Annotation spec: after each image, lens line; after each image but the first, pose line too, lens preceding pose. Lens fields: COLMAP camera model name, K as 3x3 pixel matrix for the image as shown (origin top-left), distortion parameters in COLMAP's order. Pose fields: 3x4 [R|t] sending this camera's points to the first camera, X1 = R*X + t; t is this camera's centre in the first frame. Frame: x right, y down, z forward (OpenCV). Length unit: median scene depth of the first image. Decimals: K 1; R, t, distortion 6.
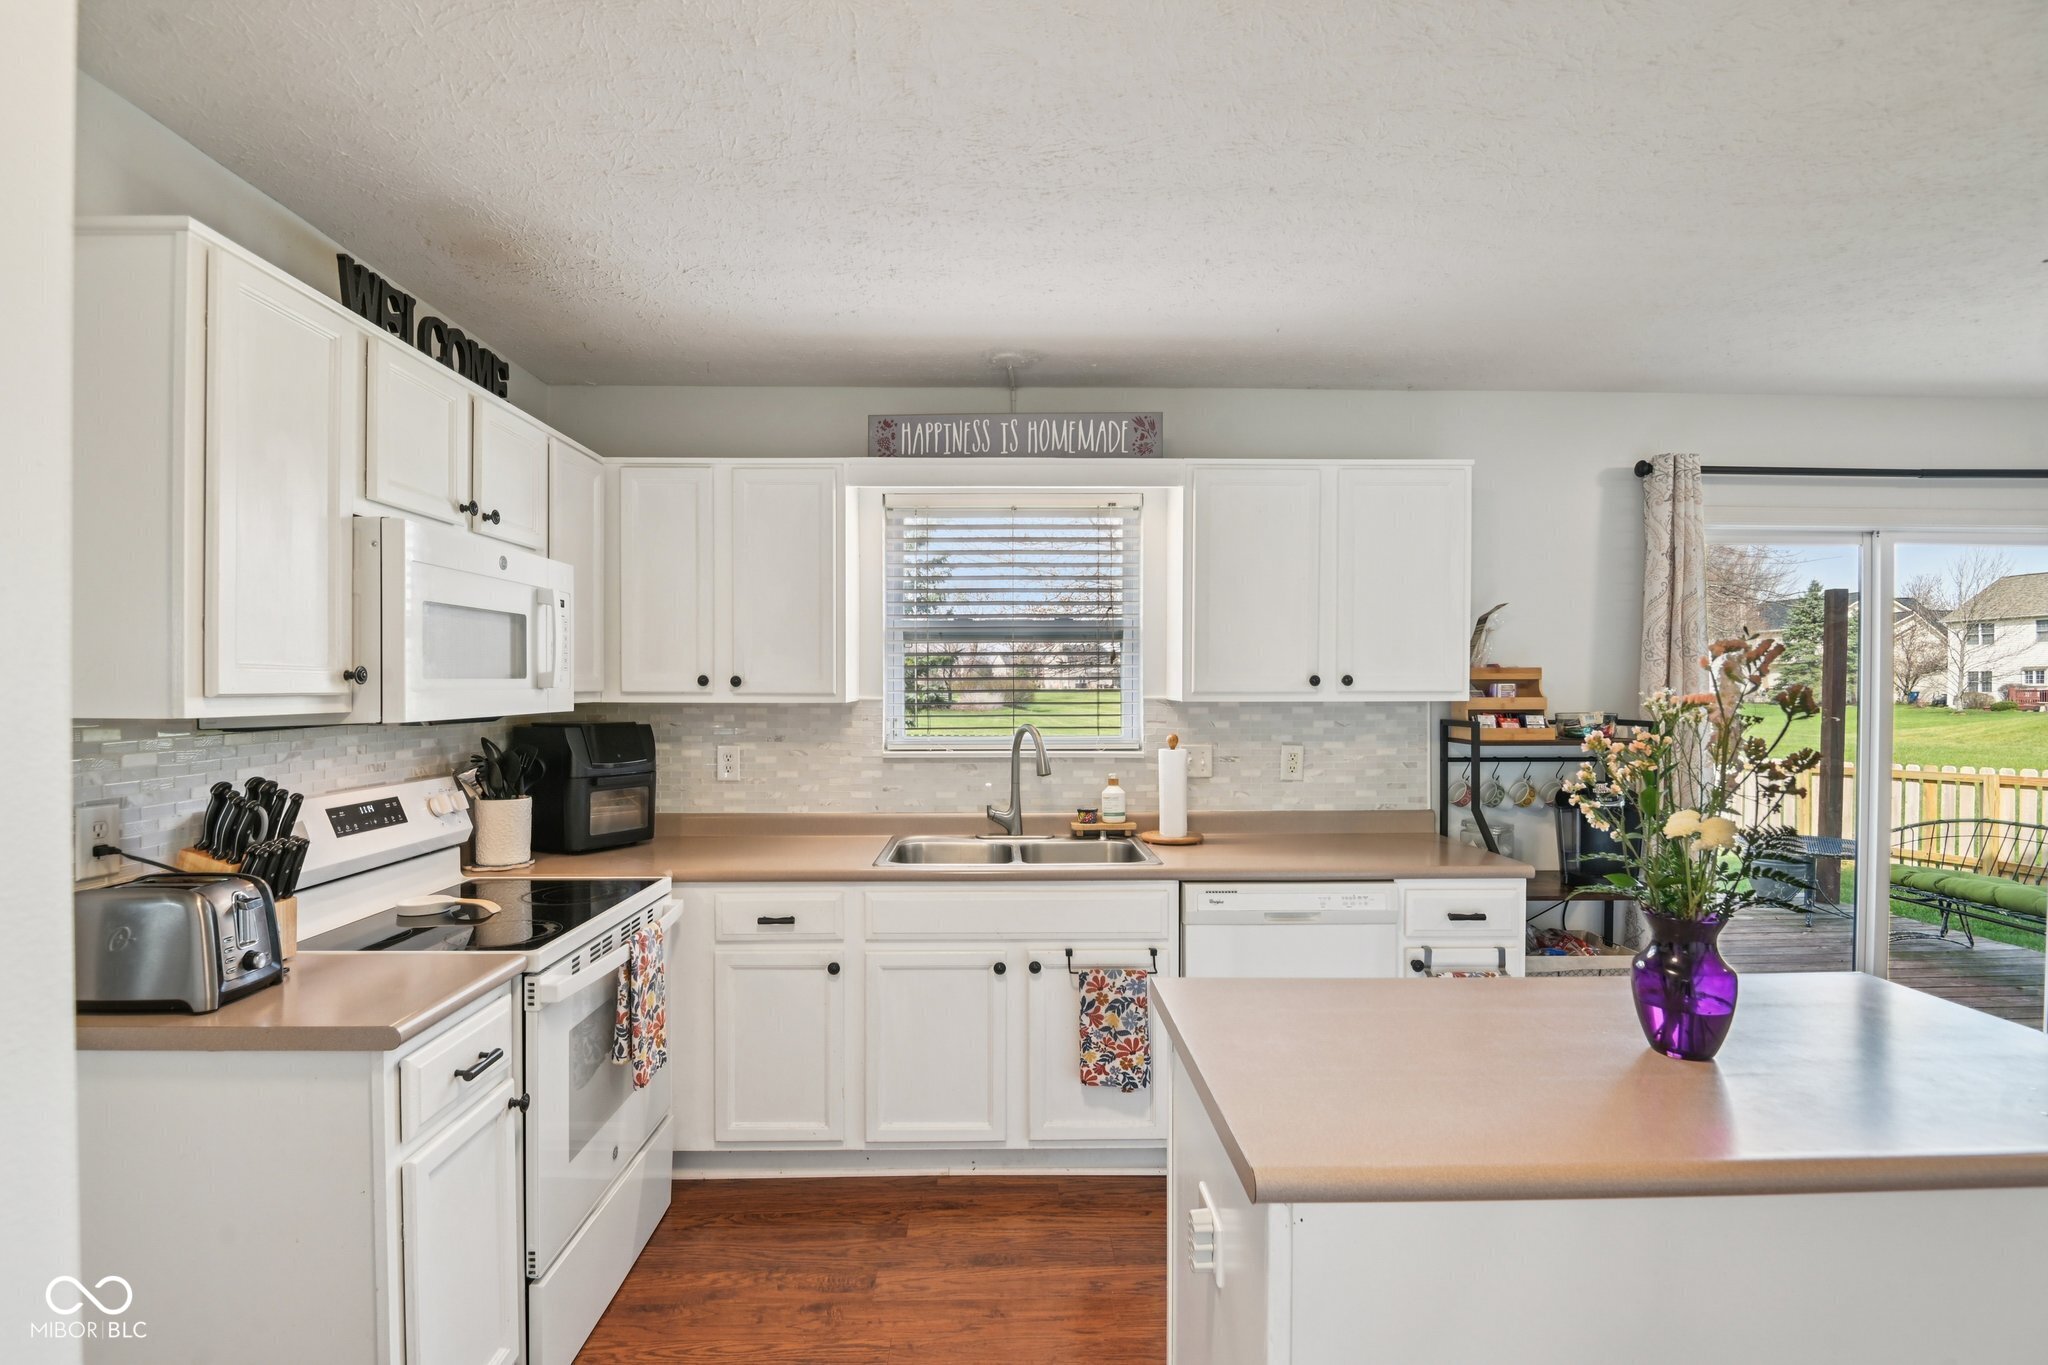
lens RADIAL K [[955.9, 0, 1013.5], [0, 955.9, 695.6], [0, 0, 1]] dist [-0.011245, -0.003156]
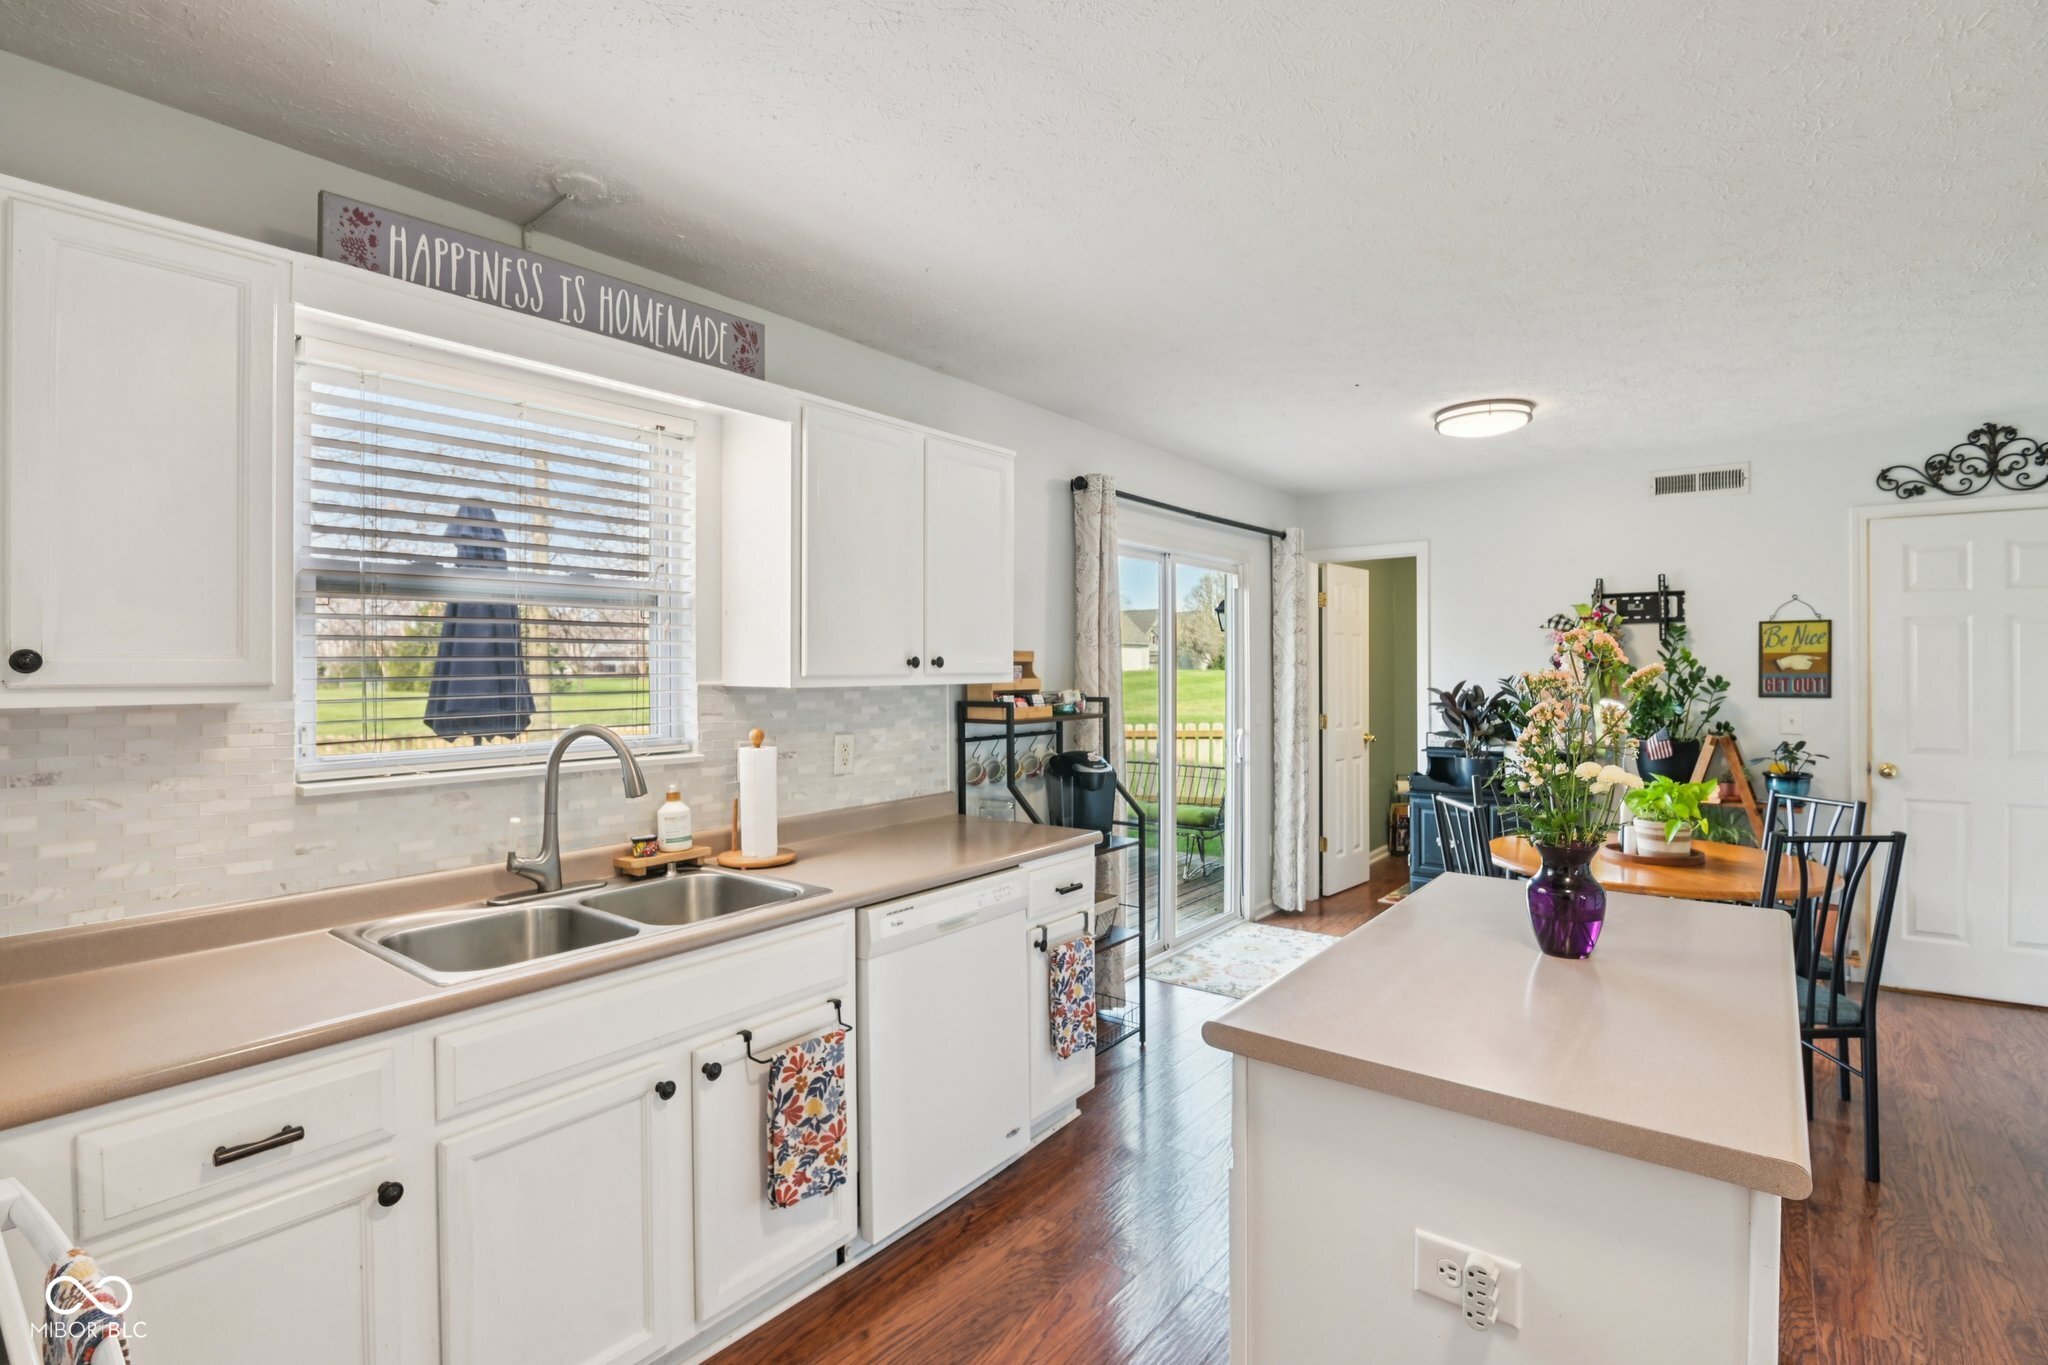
lens RADIAL K [[955.9, 0, 1014.7], [0, 955.9, 672.0], [0, 0, 1]] dist [-0.011245, -0.003156]
pose [[0.635344, -0.005406, 0.772210, -0.312591], [0.013705, 0.999897, -0.004276, -0.000836], [-0.772107, 0.013300, 0.635353, 0.322047]]
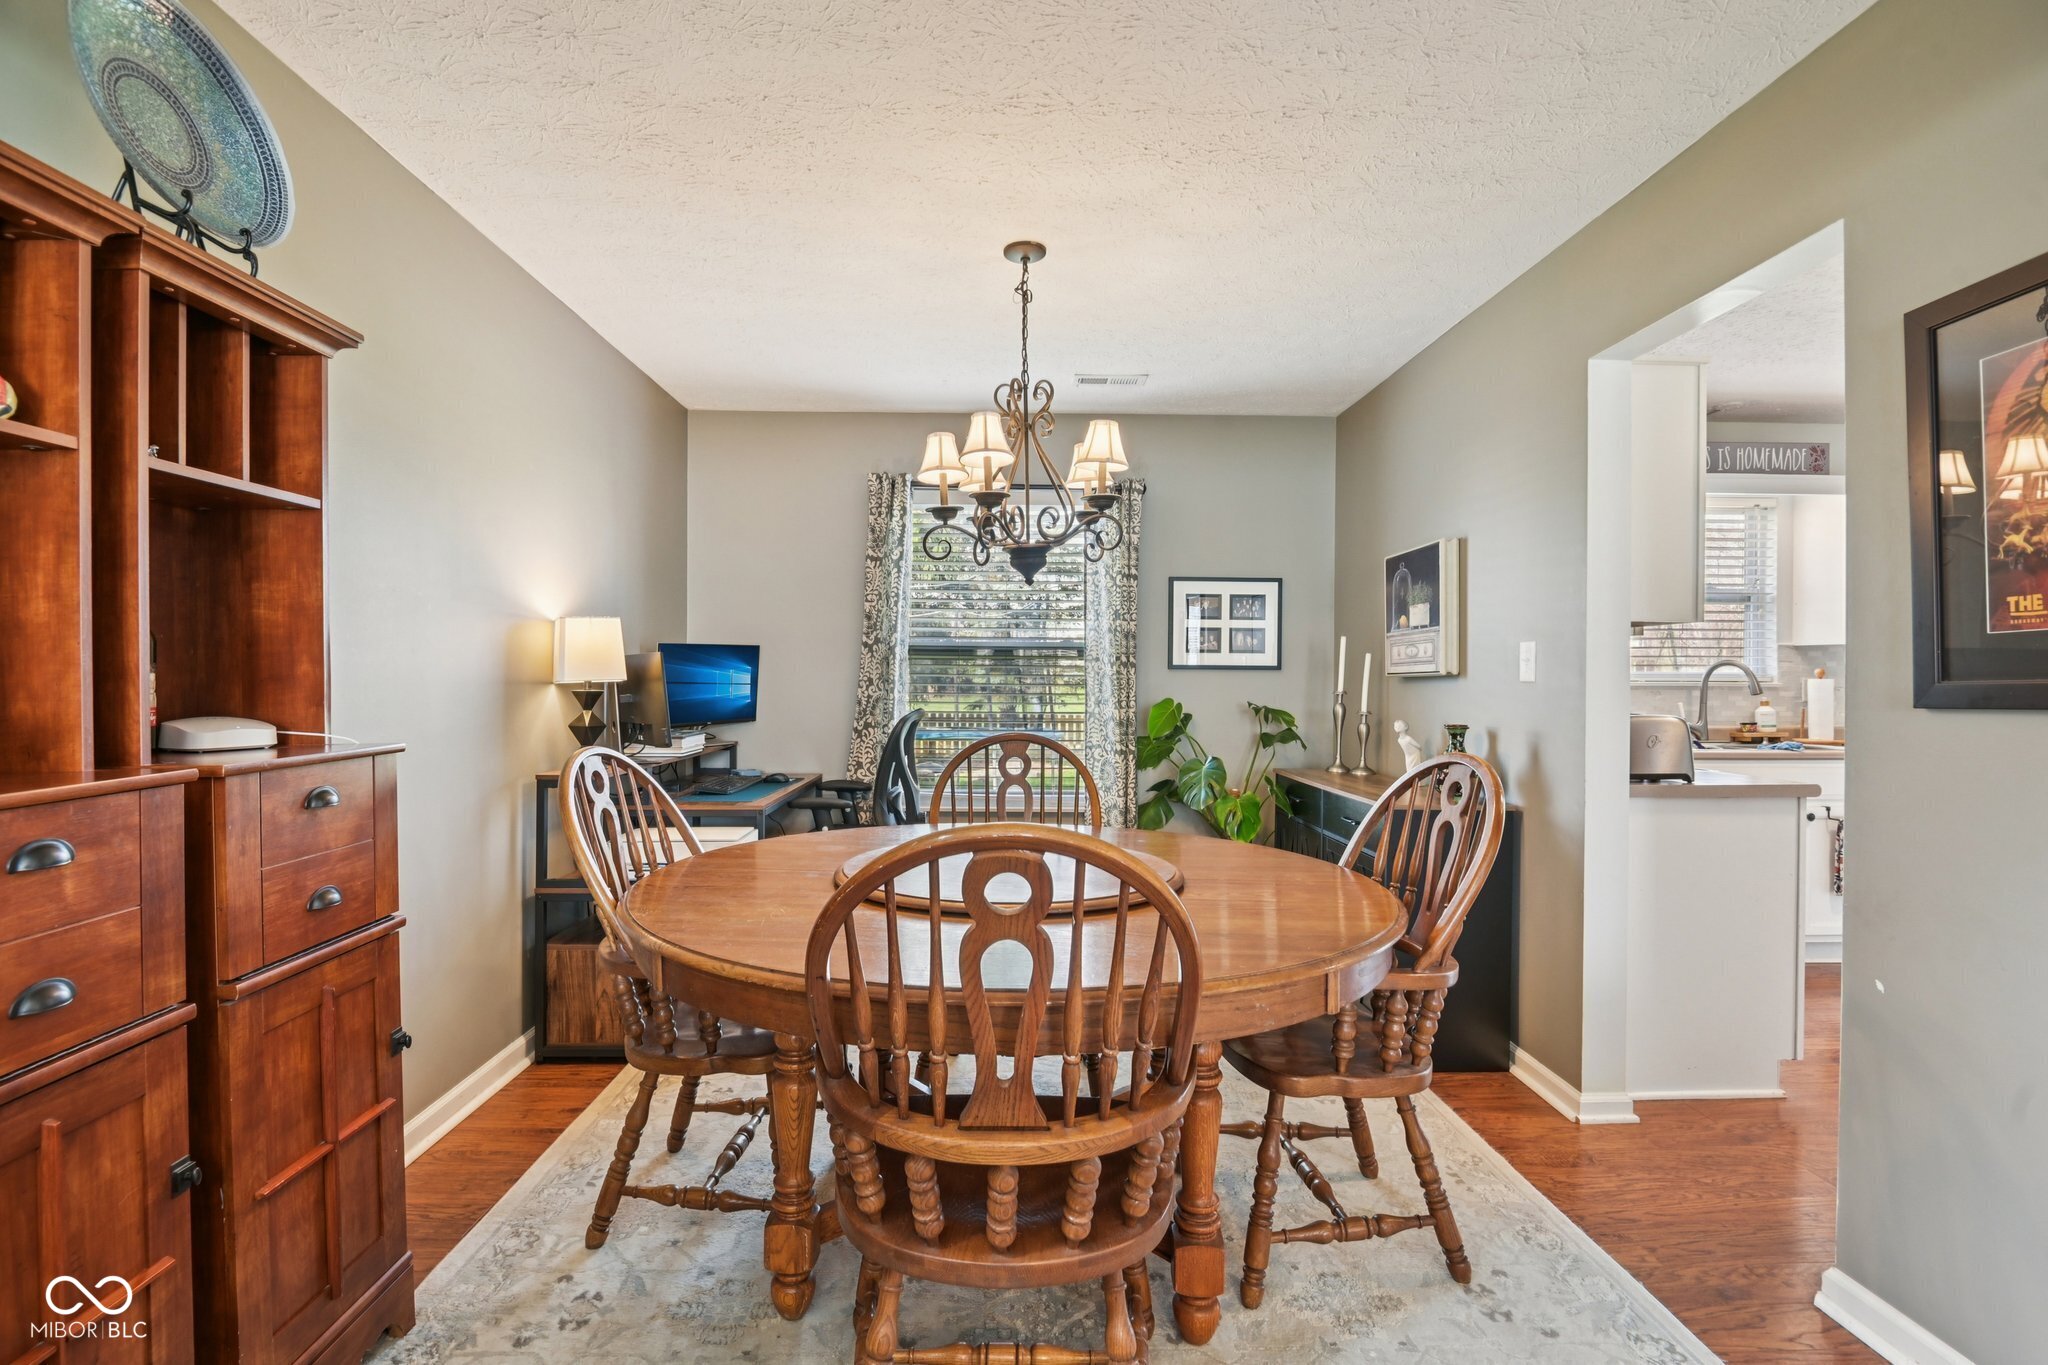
lens RADIAL K [[955.9, 0, 1017.8], [0, 955.9, 669.1], [0, 0, 1]] dist [-0.011245, -0.003156]
pose [[0.999951, 0.002976, 0.009463, -1.030382], [-0.002854, 0.999914, -0.012832, 0.061792], [-0.009501, 0.012805, 0.999873, -0.389246]]
